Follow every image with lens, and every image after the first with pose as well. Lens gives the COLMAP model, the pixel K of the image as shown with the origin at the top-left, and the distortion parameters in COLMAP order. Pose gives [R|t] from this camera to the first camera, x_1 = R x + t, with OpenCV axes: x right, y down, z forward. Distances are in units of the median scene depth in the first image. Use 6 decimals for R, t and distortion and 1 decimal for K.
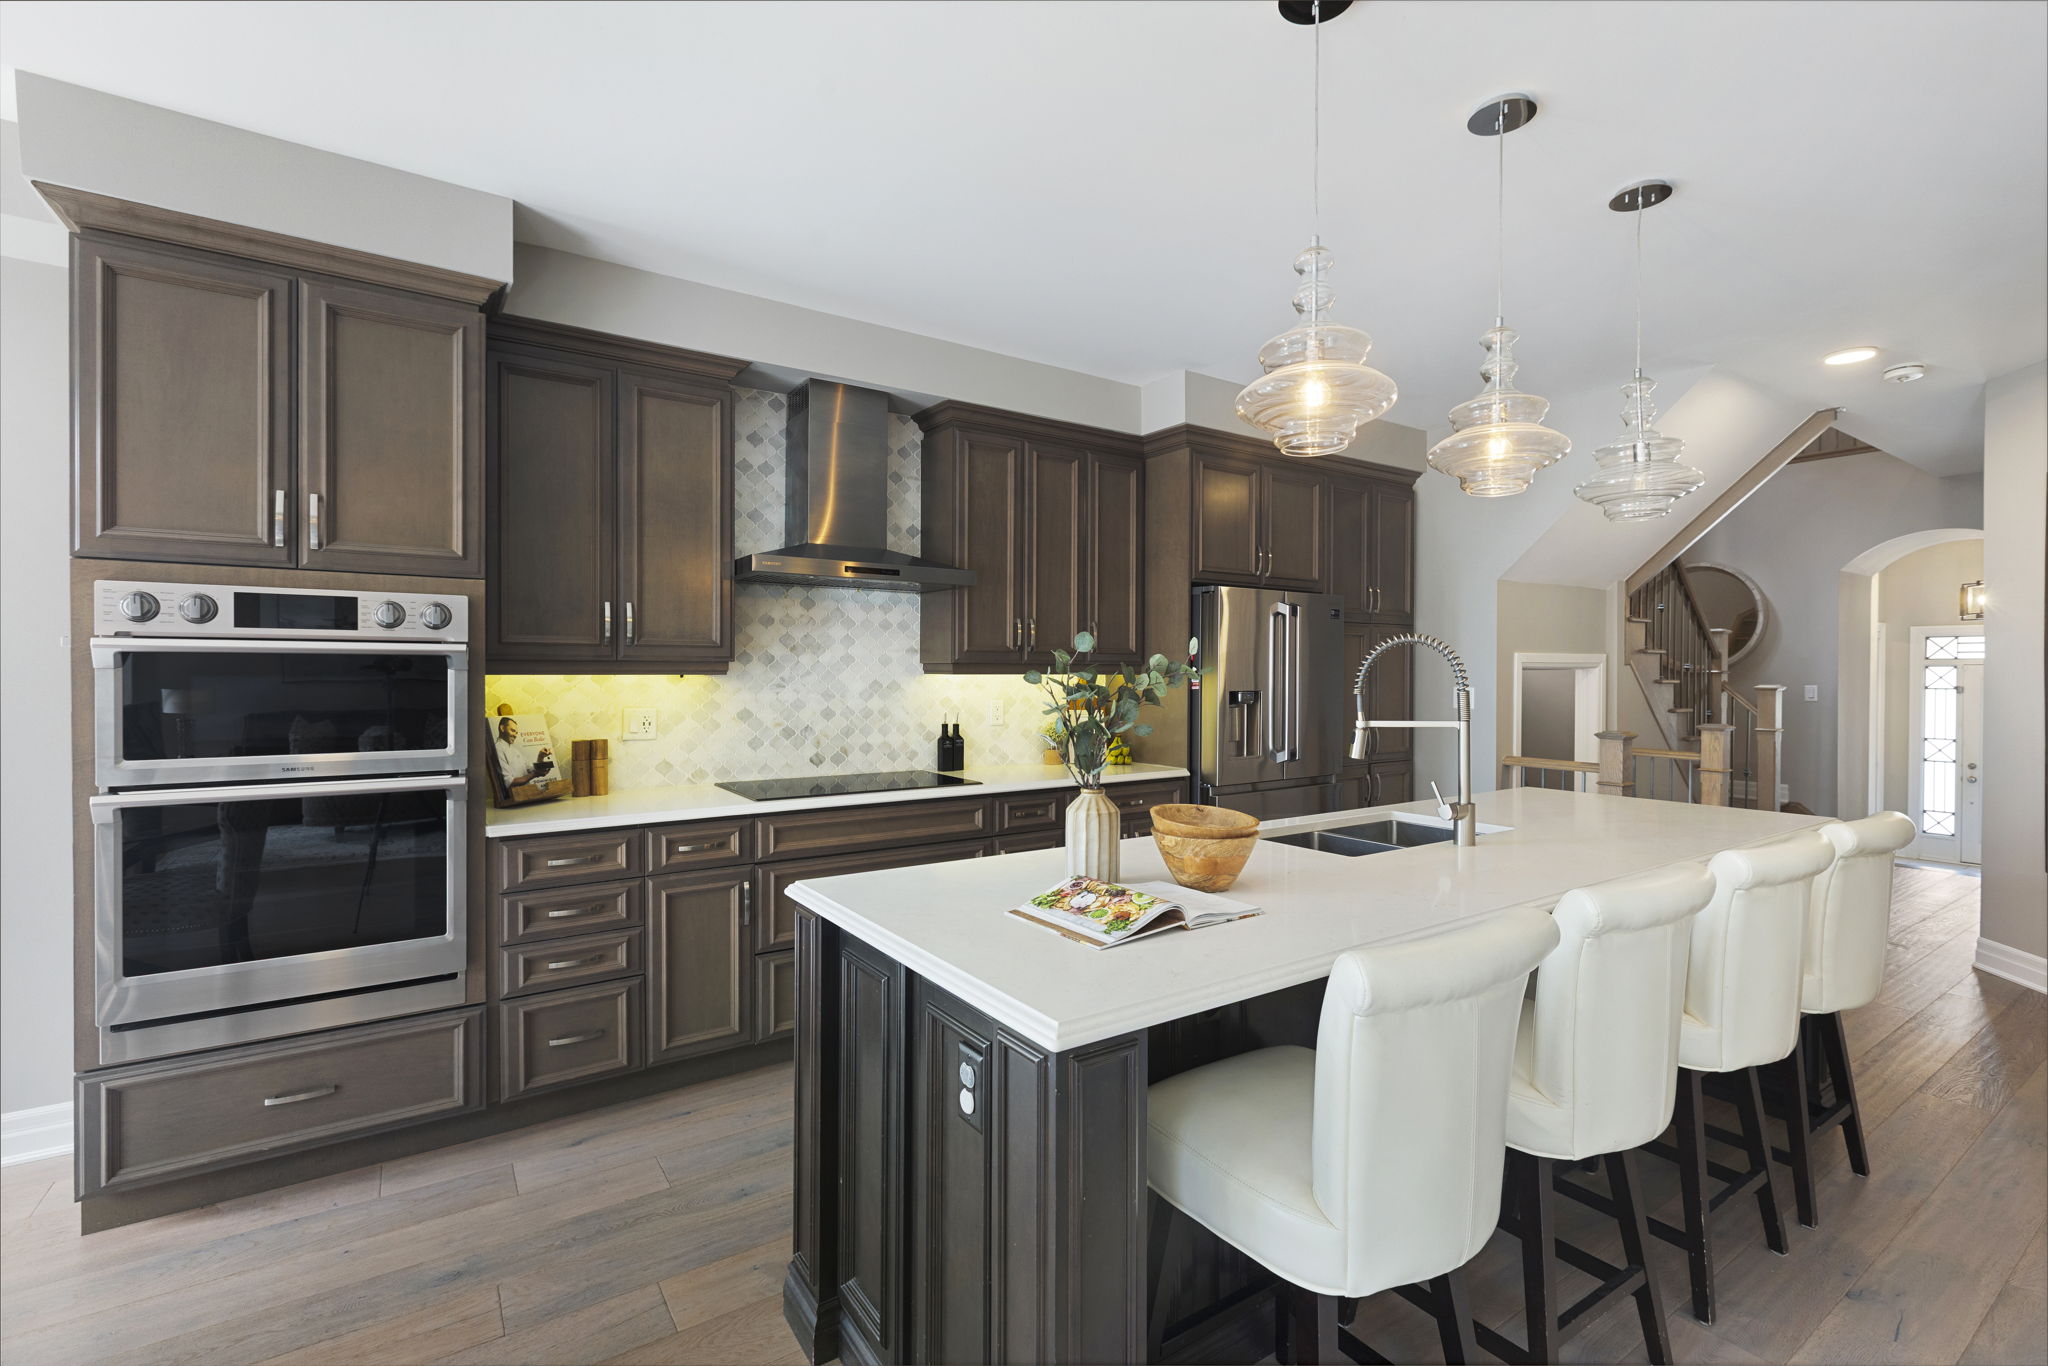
lens RADIAL K [[916.7, 0, 1041.2], [0, 916.7, 680.0], [0, 0, 1]] dist [-0.001845, 0.001231]
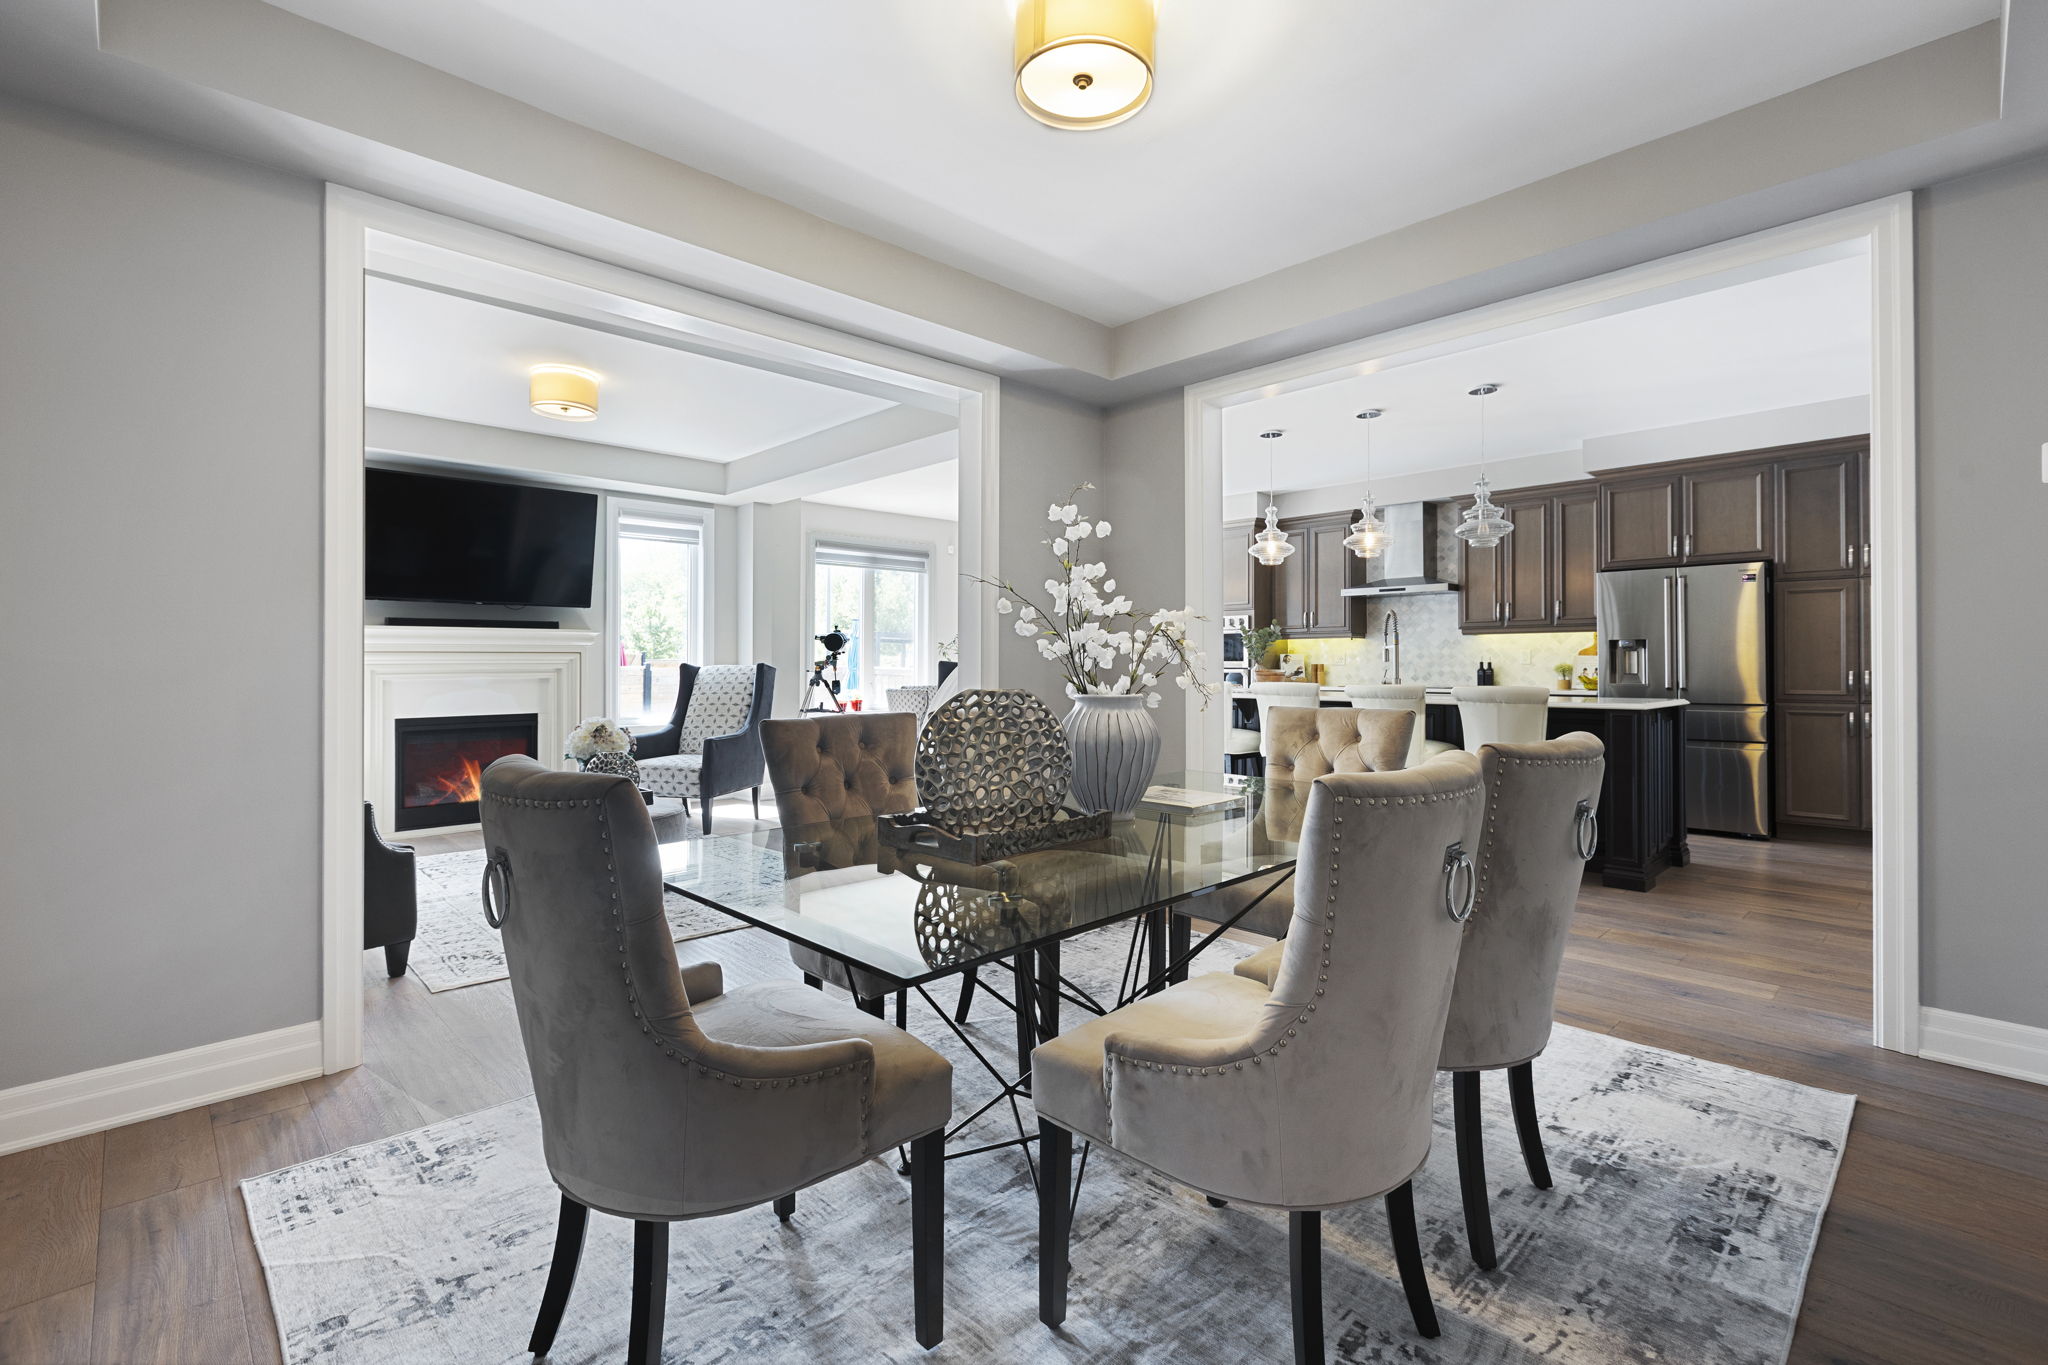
lens RADIAL K [[916.7, 0, 1038.8], [0, 916.7, 669.2], [0, 0, 1]] dist [-0.001845, 0.001231]
pose [[0.176363, 0.004244, -0.984316, 2.602448], [-0.005223, 0.999981, 0.003375, 0.100742], [0.984311, 0.004546, 0.176382, -0.337606]]
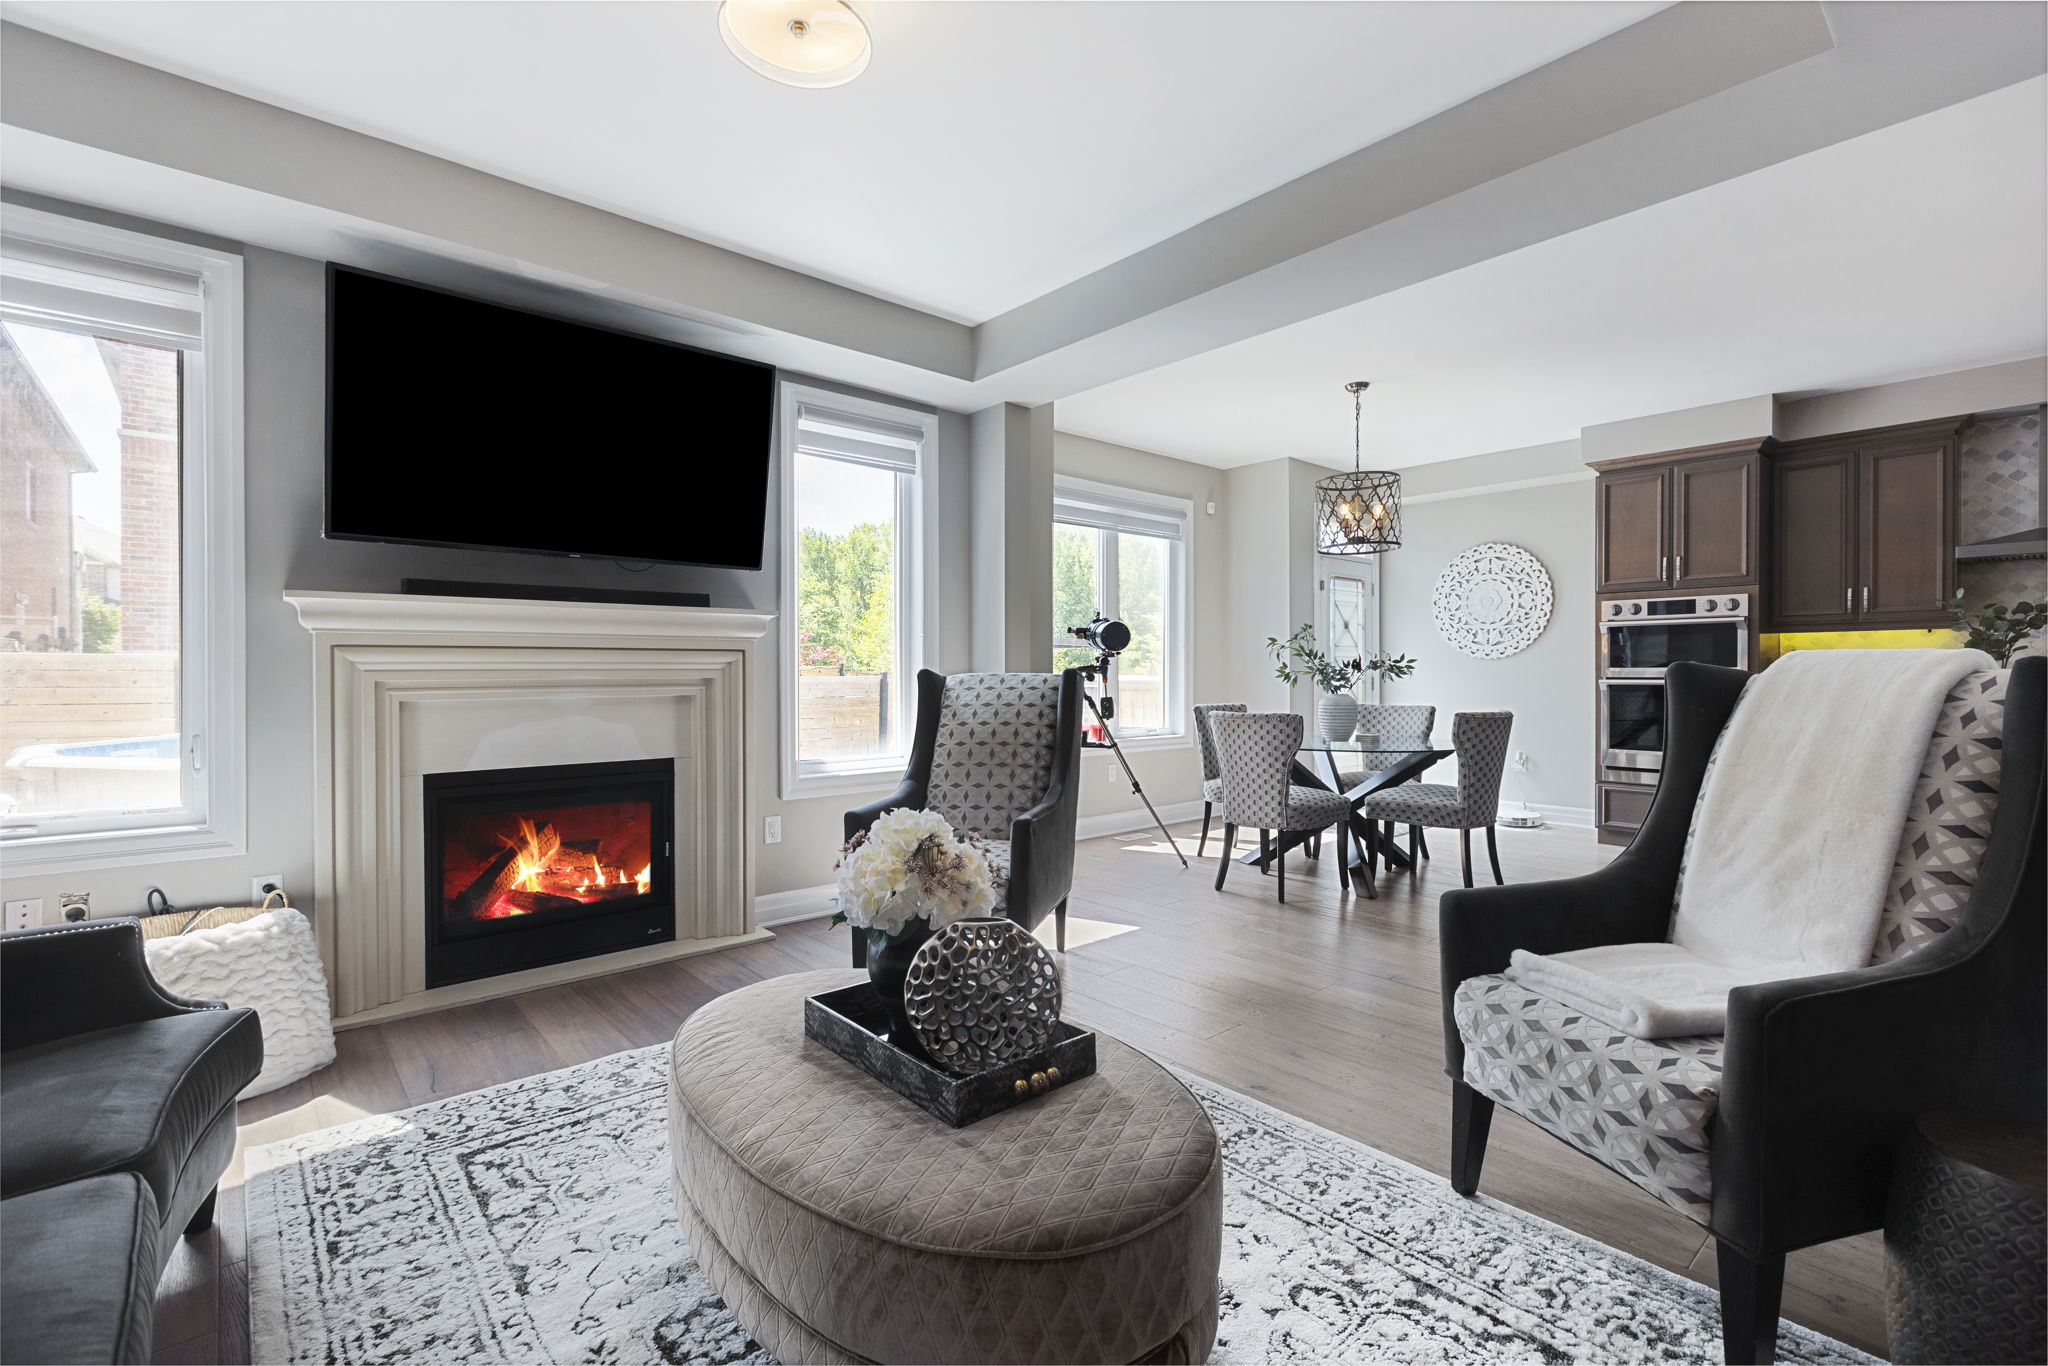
lens RADIAL K [[916.7, 0, 1022.0], [0, 916.7, 684.5], [0, 0, 1]] dist [-0.001845, 0.001231]
pose [[0.123775, 0.008274, -0.992276, 1.277320], [-0.004990, 0.999958, 0.007715, 0.109972], [0.992298, 0.003996, 0.123811, -0.918946]]
